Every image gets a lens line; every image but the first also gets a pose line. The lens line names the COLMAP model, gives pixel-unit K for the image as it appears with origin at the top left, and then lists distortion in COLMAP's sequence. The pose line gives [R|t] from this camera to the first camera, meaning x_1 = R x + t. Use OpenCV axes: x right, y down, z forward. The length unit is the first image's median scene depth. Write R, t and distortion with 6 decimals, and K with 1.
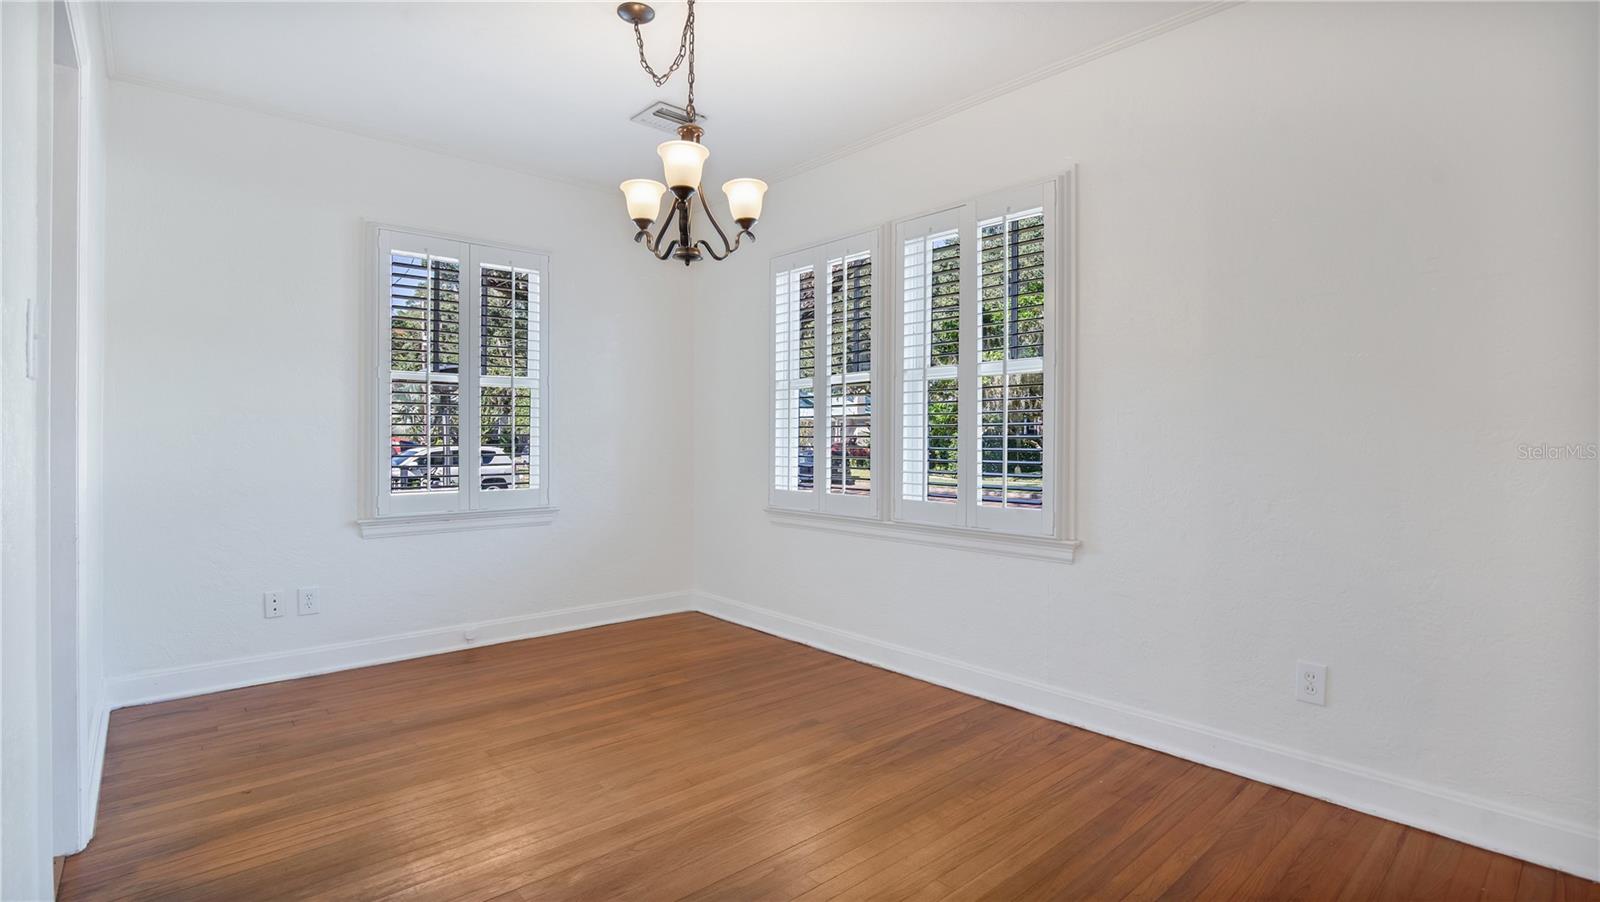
lens RADIAL K [[752.7, 0, 817.6], [0, 752.7, 450.4], [0, 0, 1]] dist [-0.027296, 0.001497]
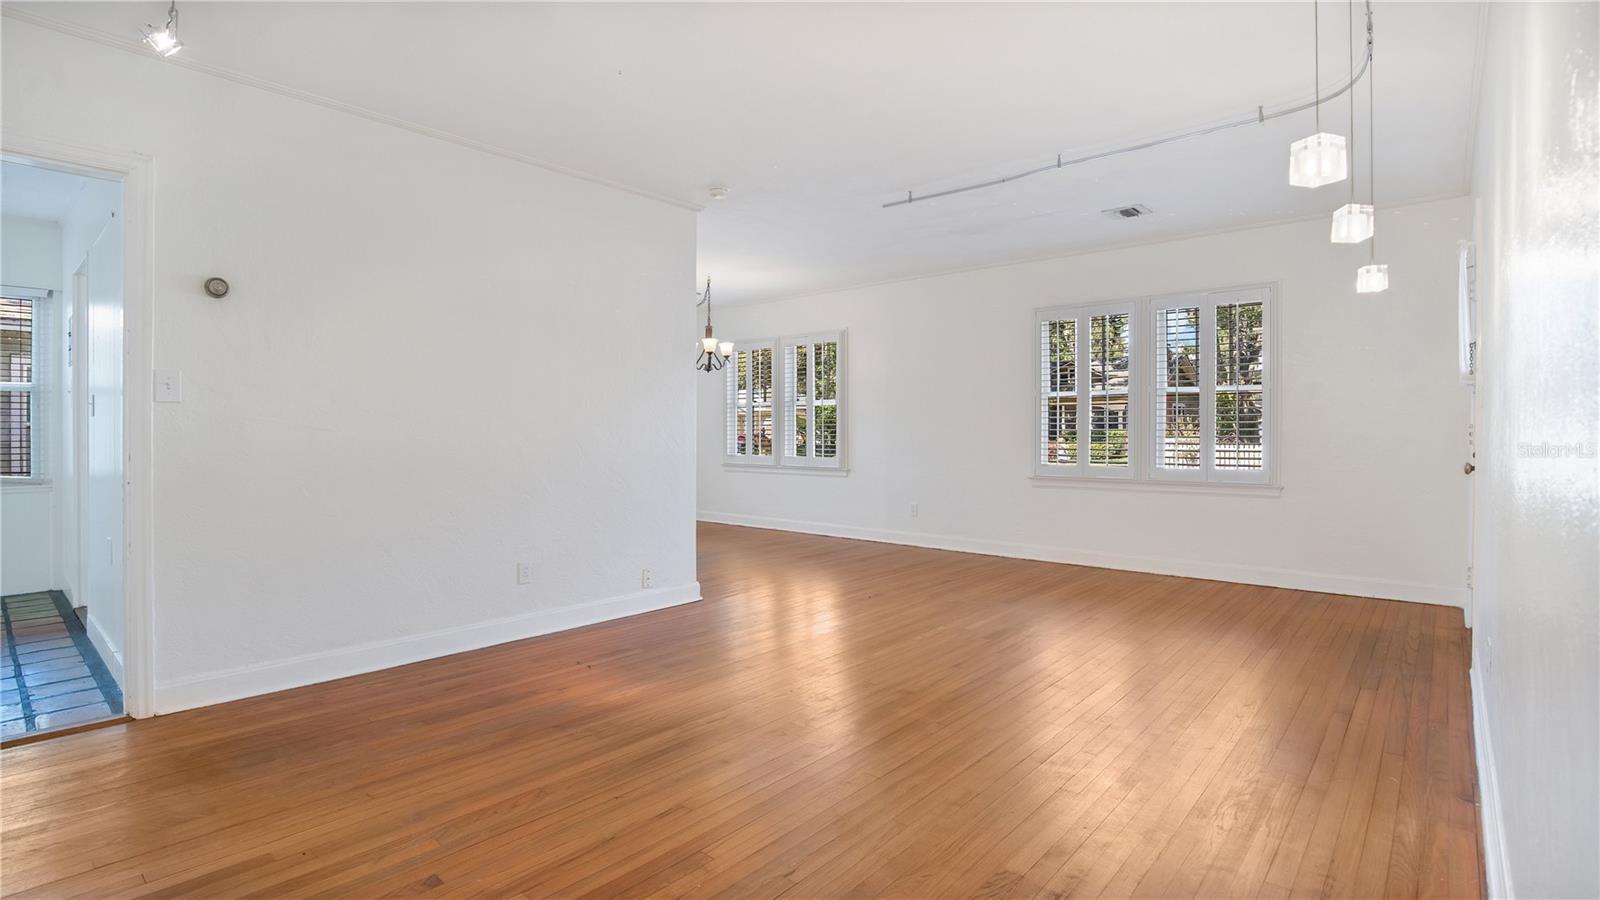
lens RADIAL K [[765.5, 0, 803.4], [0, 765.5, 441.8], [0, 0, 1]] dist [-0.031229, 0.000235]
pose [[0.995098, -0.005355, 0.098748, -0.076737], [0.005542, 0.999983, -0.001623, 0.027516], [-0.098738, 0.002163, 0.995111, -1.619041]]
